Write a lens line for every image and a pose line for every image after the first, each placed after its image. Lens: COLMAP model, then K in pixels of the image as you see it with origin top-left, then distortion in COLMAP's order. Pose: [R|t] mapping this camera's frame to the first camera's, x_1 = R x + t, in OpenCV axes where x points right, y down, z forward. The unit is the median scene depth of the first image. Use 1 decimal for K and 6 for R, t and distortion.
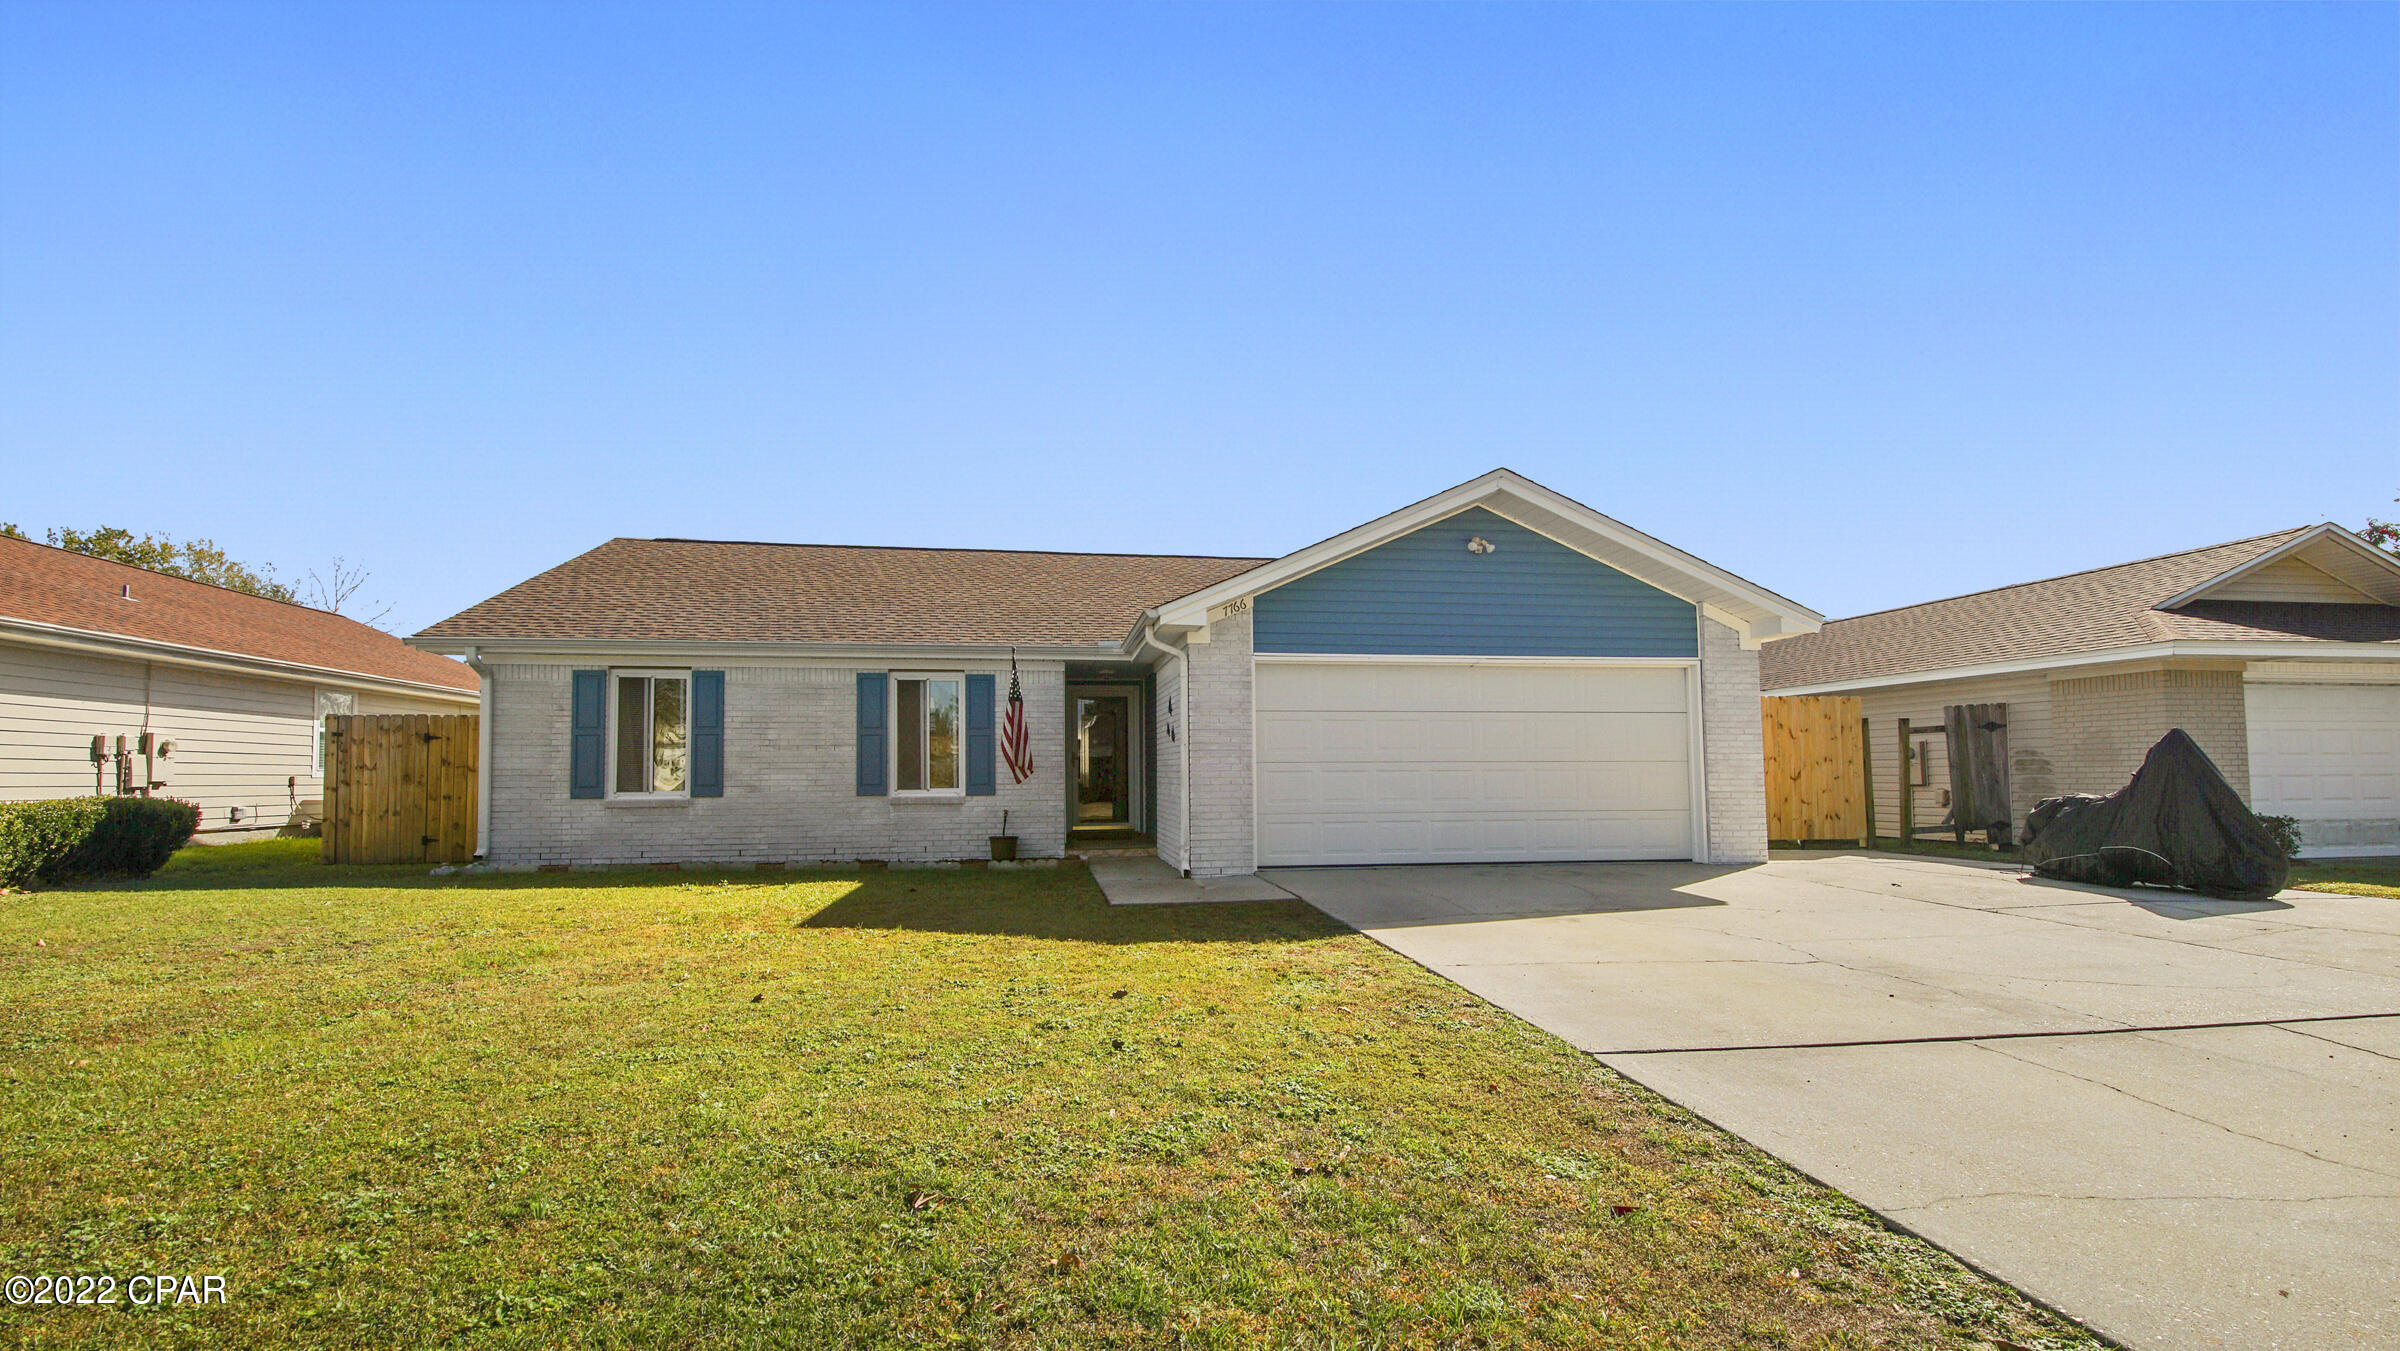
lens RADIAL K [[1052.8, 0, 1200.3], [0, 1052.8, 692.7], [0, 0, 1]] dist [0.032258, -0.018906]
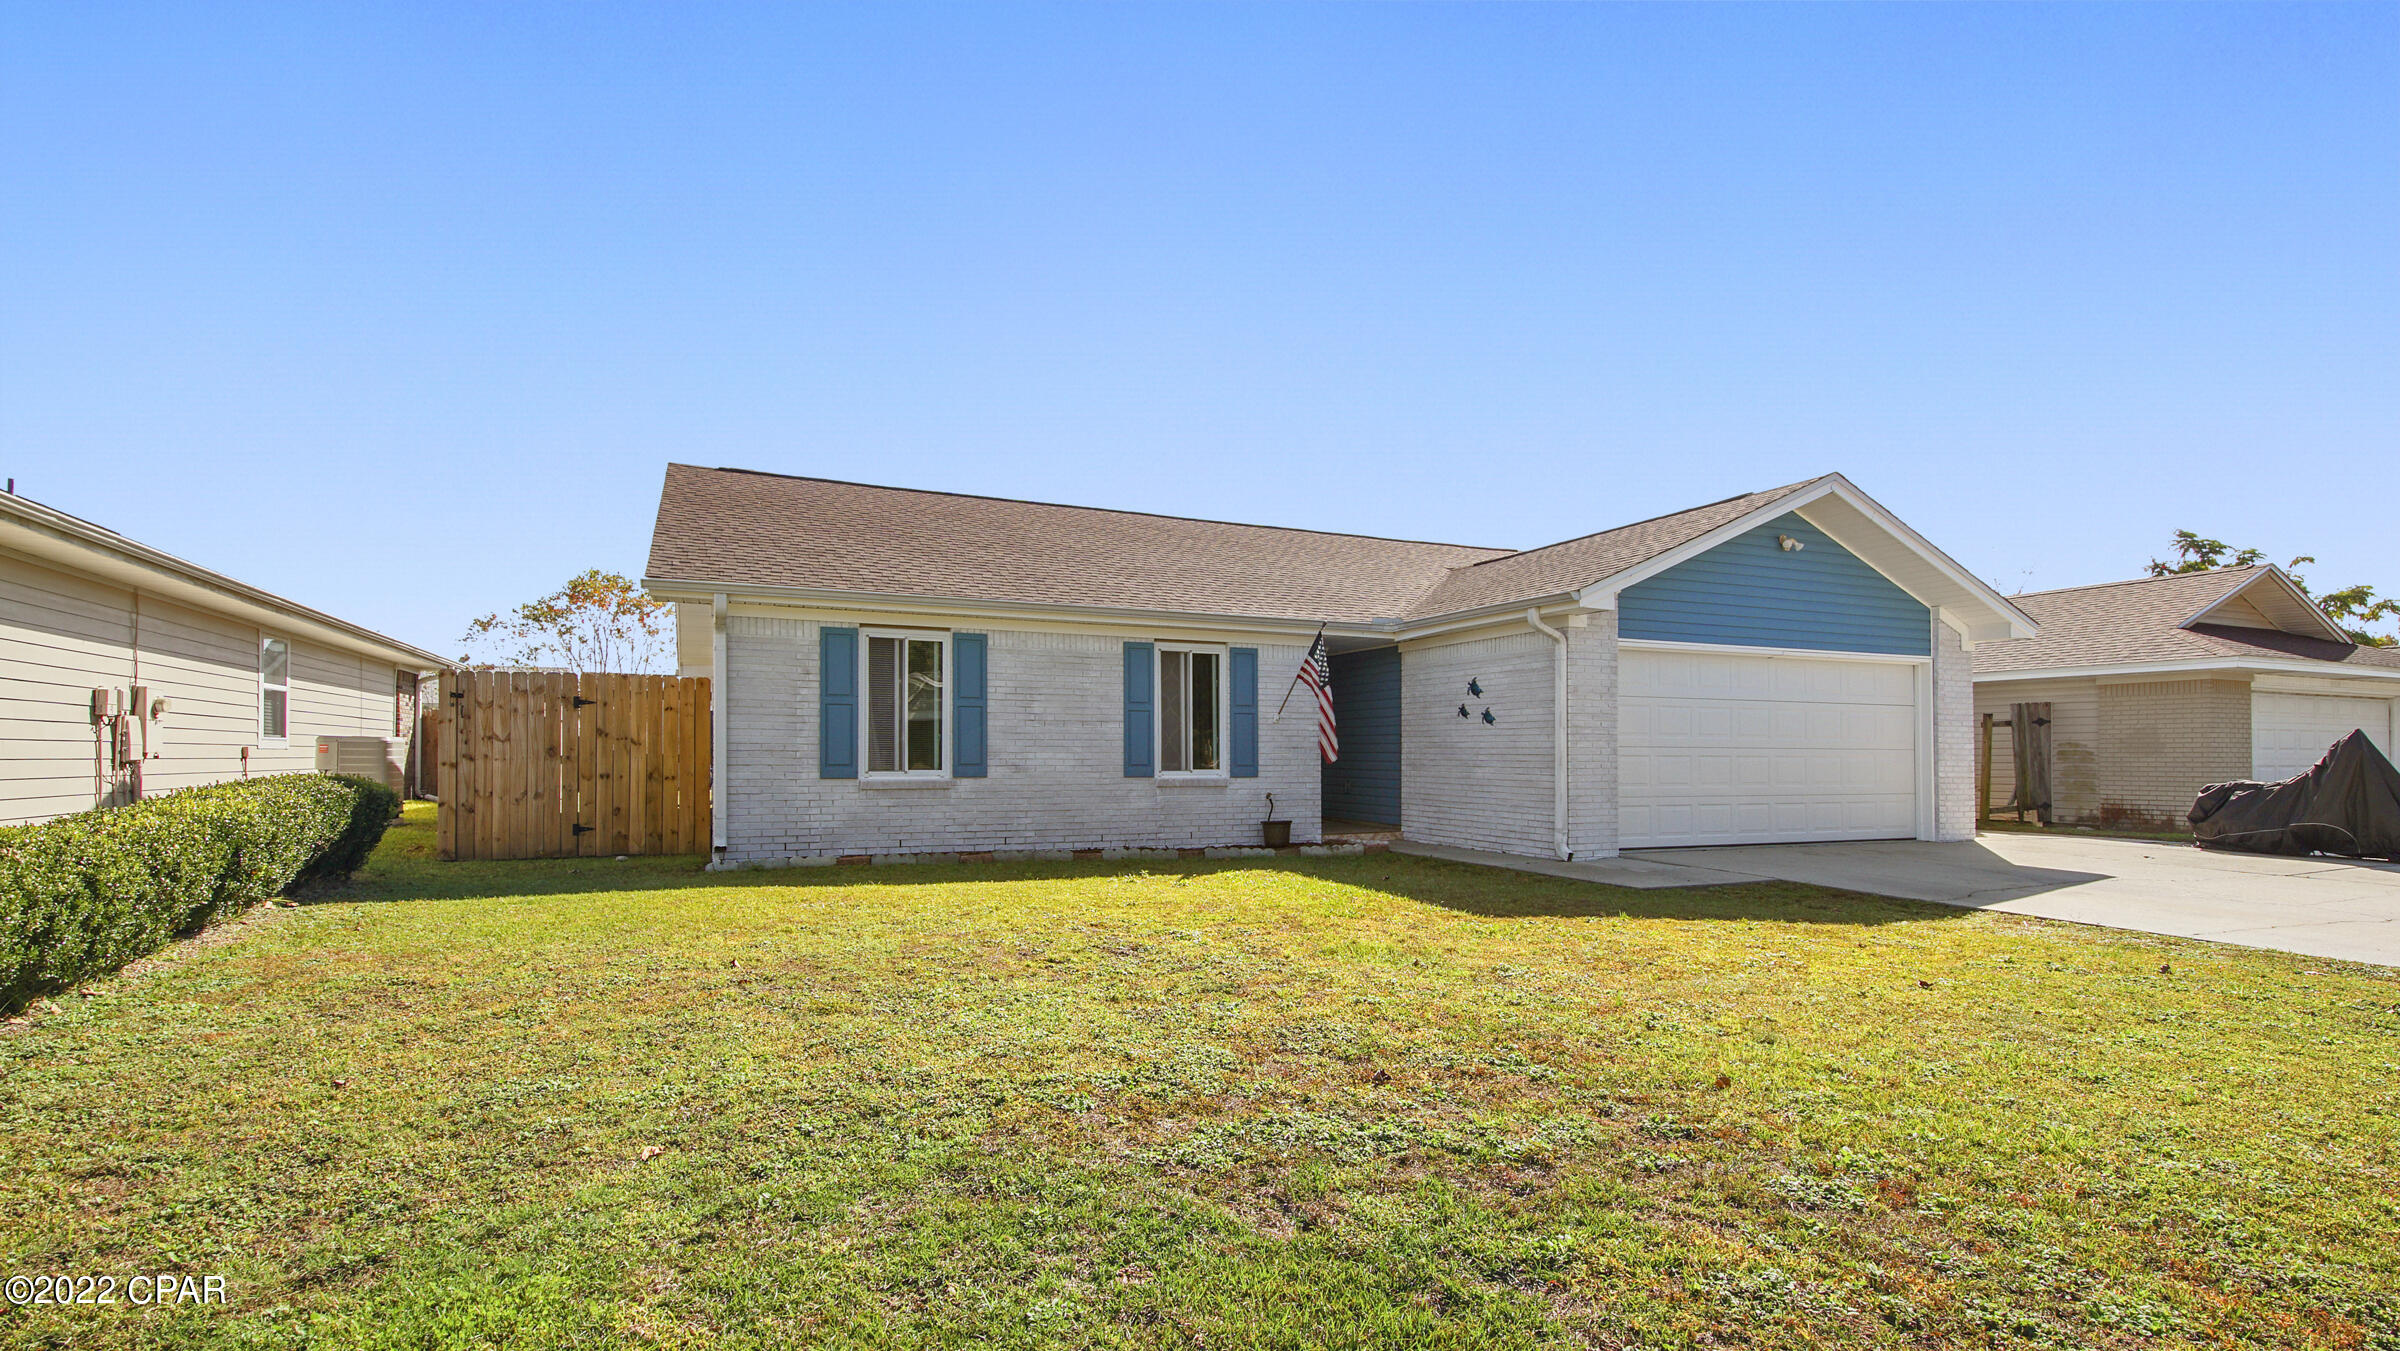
lens RADIAL K [[1116.5, 0, 1192.6], [0, 1116.5, 711.5], [0, 0, 1]] dist [0.015841, -0.000190]
pose [[0.963493, 0.020092, 0.266979, -0.529105], [-0.030124, 0.998984, 0.033532, 0.007335], [-0.266034, -0.040350, 0.963119, 0.063147]]
